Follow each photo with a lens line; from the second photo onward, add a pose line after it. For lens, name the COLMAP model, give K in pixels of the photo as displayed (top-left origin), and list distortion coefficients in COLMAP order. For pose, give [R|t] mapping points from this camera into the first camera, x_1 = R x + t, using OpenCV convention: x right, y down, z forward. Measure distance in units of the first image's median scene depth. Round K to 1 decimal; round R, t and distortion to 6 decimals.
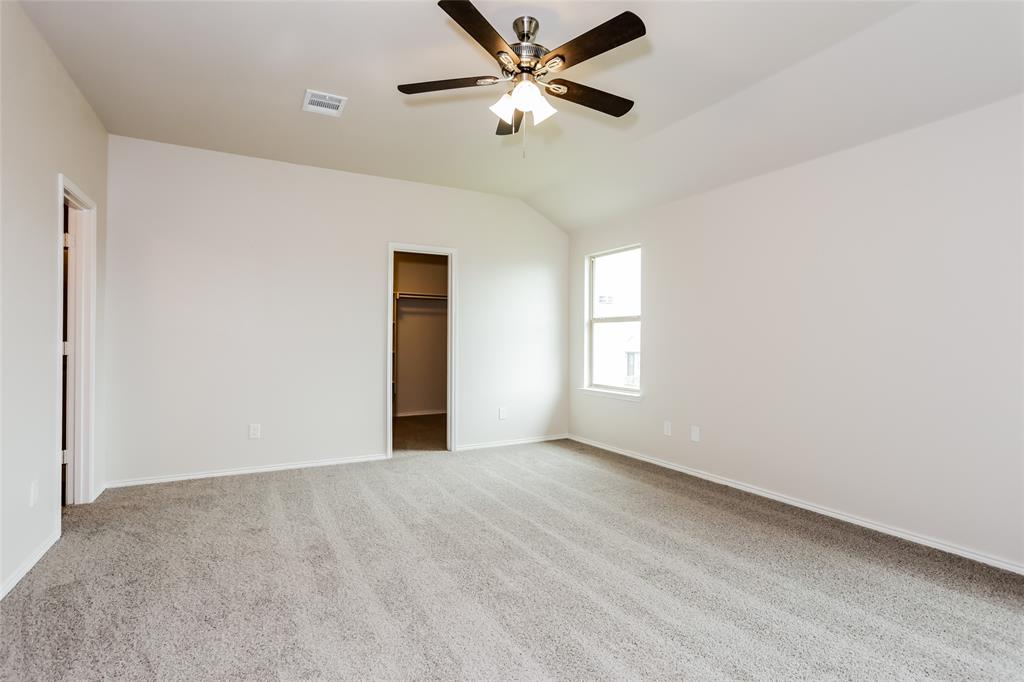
lens RADIAL K [[494.8, 0, 513.5], [0, 494.8, 332.9], [0, 0, 1]] dist [-0.027929, 0.006564]
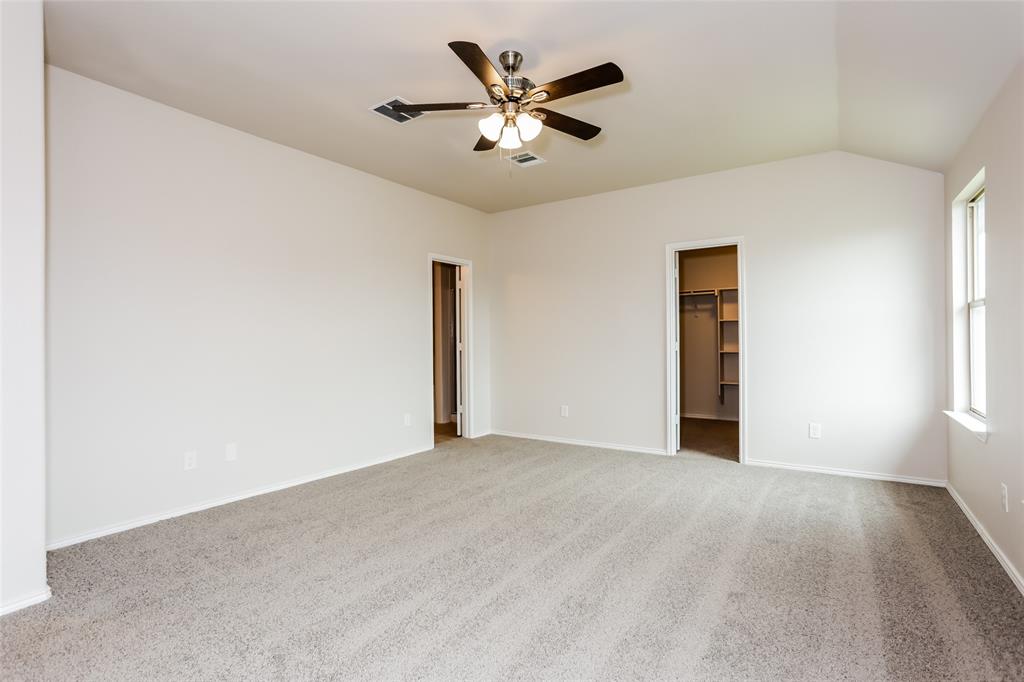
lens RADIAL K [[494.8, 0, 514.6], [0, 494.8, 348.5], [0, 0, 1]] dist [-0.027929, 0.006564]
pose [[0.438878, 0.000952, -0.898546, 0.510248], [0.029153, 0.999458, 0.015298, 0.006849], [0.898074, -0.032909, 0.438612, 0.258994]]
